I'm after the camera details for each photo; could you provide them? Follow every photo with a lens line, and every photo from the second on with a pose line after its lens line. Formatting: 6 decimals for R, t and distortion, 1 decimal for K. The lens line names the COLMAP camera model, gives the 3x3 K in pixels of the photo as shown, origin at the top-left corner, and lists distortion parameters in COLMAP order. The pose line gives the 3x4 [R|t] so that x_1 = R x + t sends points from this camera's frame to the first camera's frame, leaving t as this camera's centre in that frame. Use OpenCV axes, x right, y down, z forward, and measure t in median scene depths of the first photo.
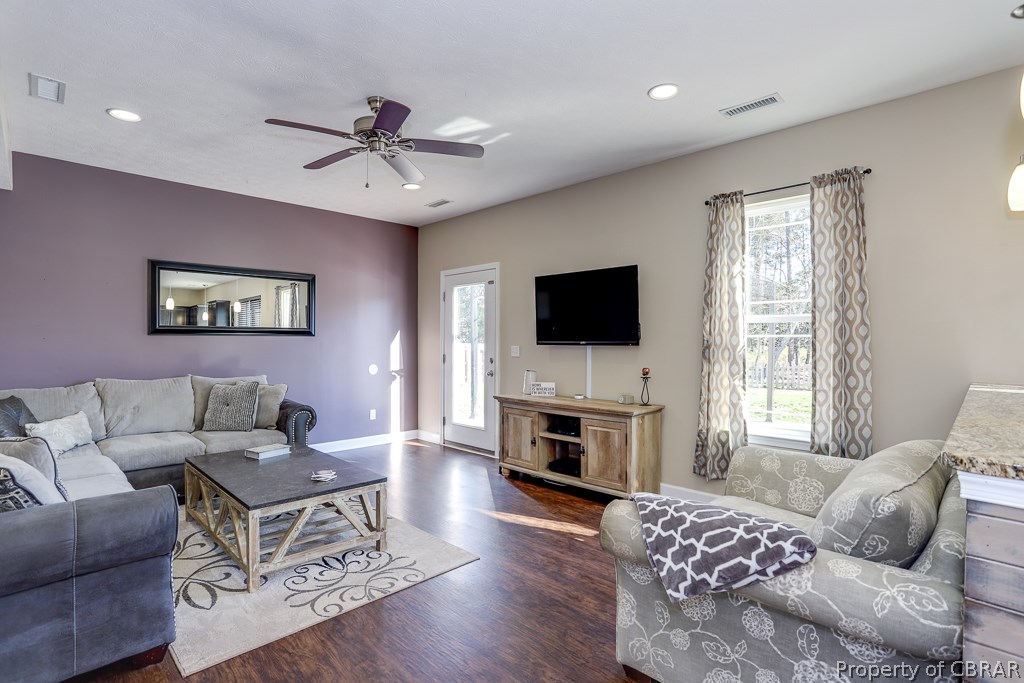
lens RADIAL K [[478.0, 0, 512.0], [0, 478.0, 341.5], [0, 0, 1]] dist [-0.037055, 0.000655]
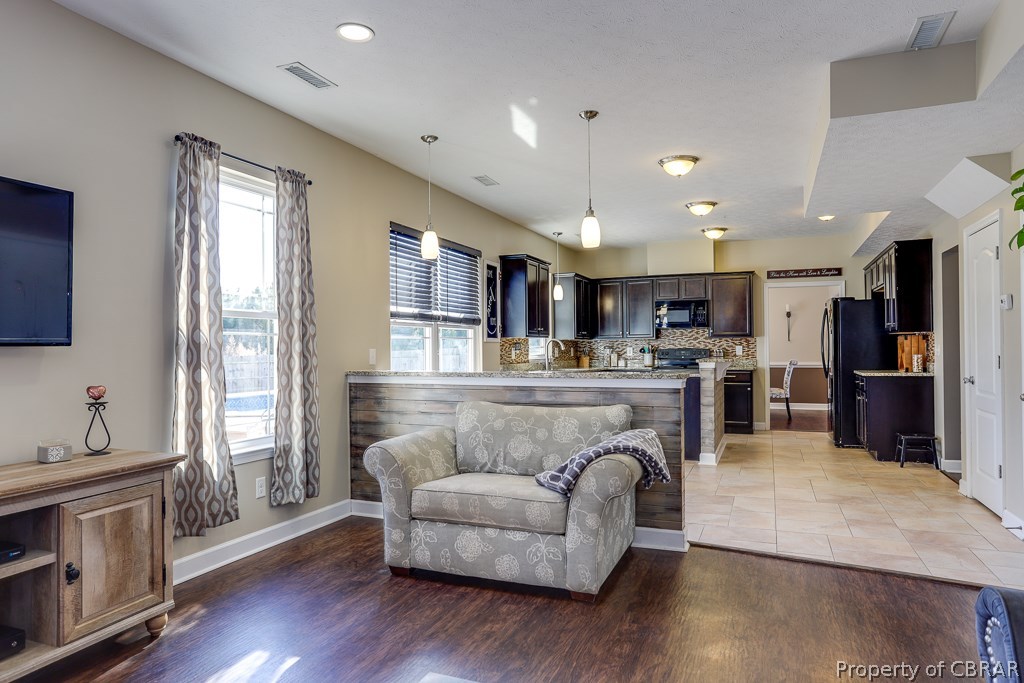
lens RADIAL K [[605.7, 0, 512.0], [0, 605.7, 341.5], [0, 0, 1]] dist [0.001131, 0.000064]
pose [[-0.338954, 0.010199, 0.940748, -0.521615], [0.009794, 0.999925, -0.007311, 0.013253], [-0.940752, 0.006735, -0.339028, 0.757283]]
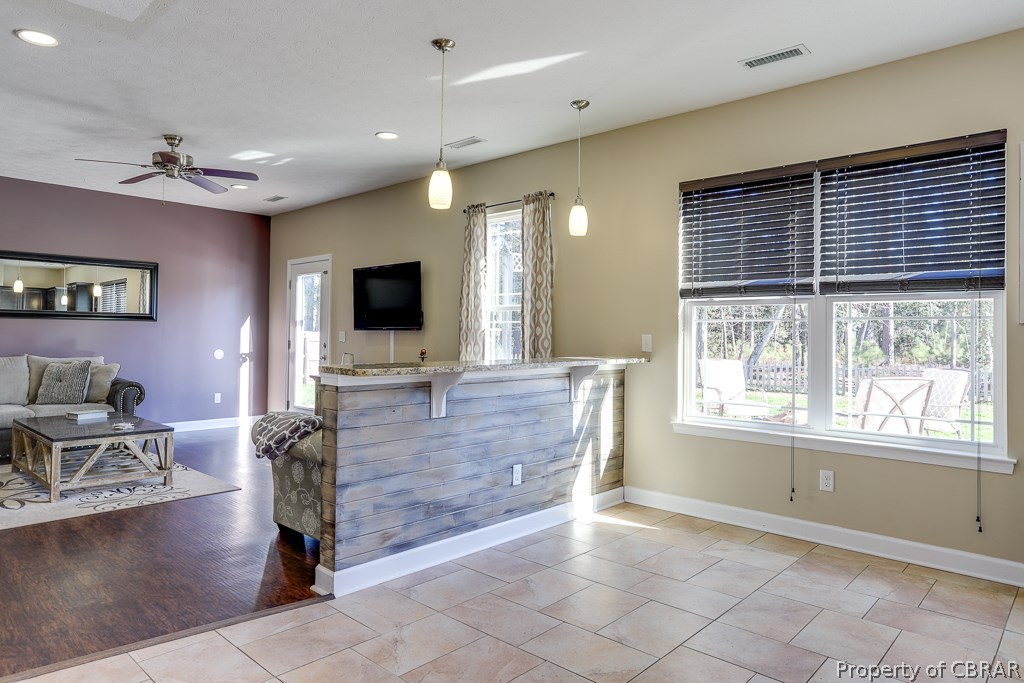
lens RADIAL K [[640.3, 0, 510.7], [0, 640.3, 322.4], [0, 0, 1]] dist [0.026625, 0.000918]
pose [[0.999976, 0.006548, 0.002442, 0.472040], [-0.006497, 0.999770, -0.020417, 0.019517], [-0.002575, 0.020401, 0.999789, -0.559900]]
